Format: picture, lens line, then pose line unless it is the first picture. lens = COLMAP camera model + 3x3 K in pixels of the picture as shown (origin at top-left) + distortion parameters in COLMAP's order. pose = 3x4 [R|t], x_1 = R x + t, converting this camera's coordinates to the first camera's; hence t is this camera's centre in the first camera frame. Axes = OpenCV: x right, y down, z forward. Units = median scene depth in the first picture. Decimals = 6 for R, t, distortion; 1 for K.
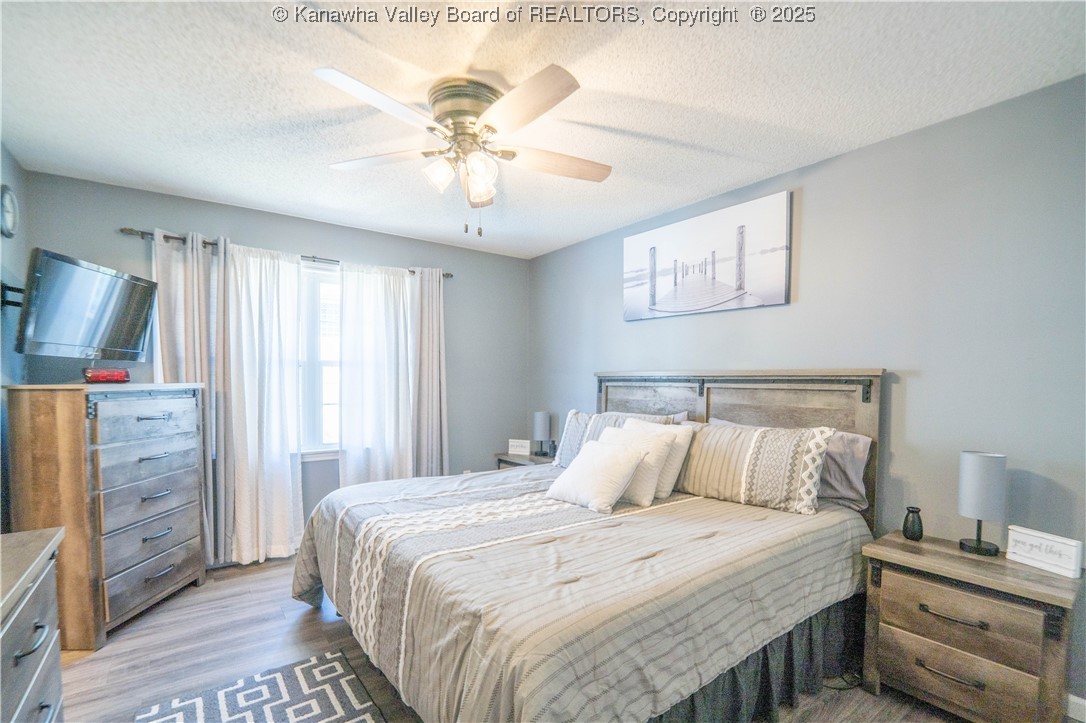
lens RADIAL K [[475.7, 0, 558.8], [0, 475.7, 395.3], [0, 0, 1]] dist [-0.021416, -0.000303]
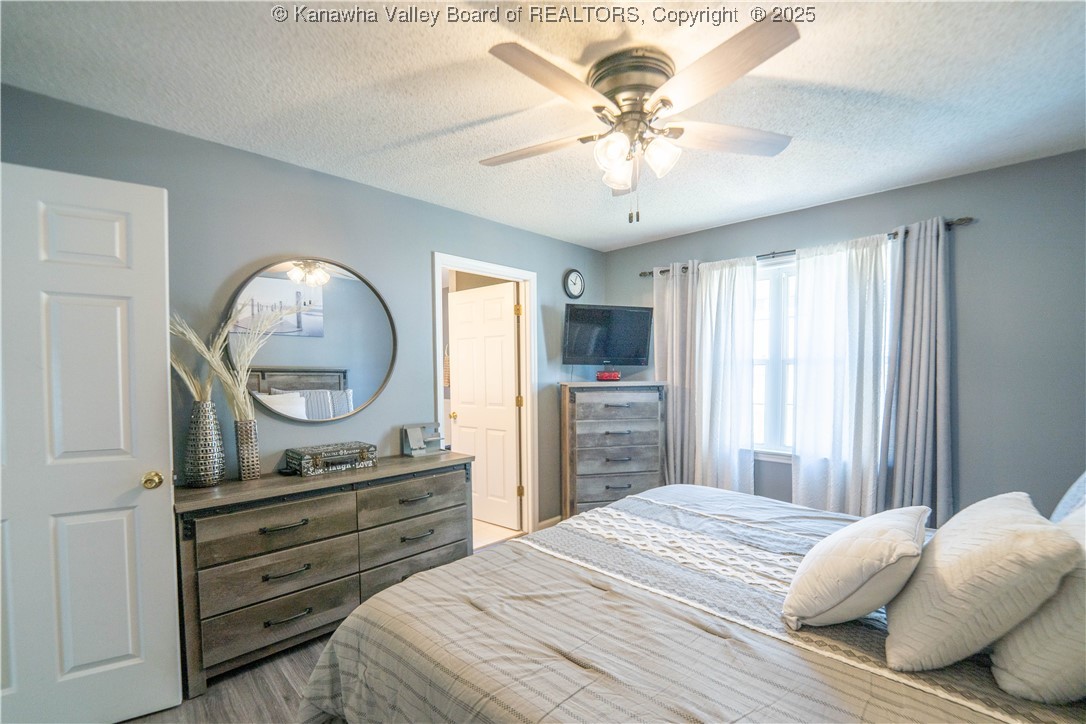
lens RADIAL K [[475.7, 0, 552.8], [0, 475.7, 393.0], [0, 0, 1]] dist [-0.021416, -0.000303]
pose [[0.149137, 0.039398, -0.988031, 0.571338], [-0.027029, 0.998995, 0.035756, -0.038866], [0.988447, 0.021373, 0.150052, 0.599316]]
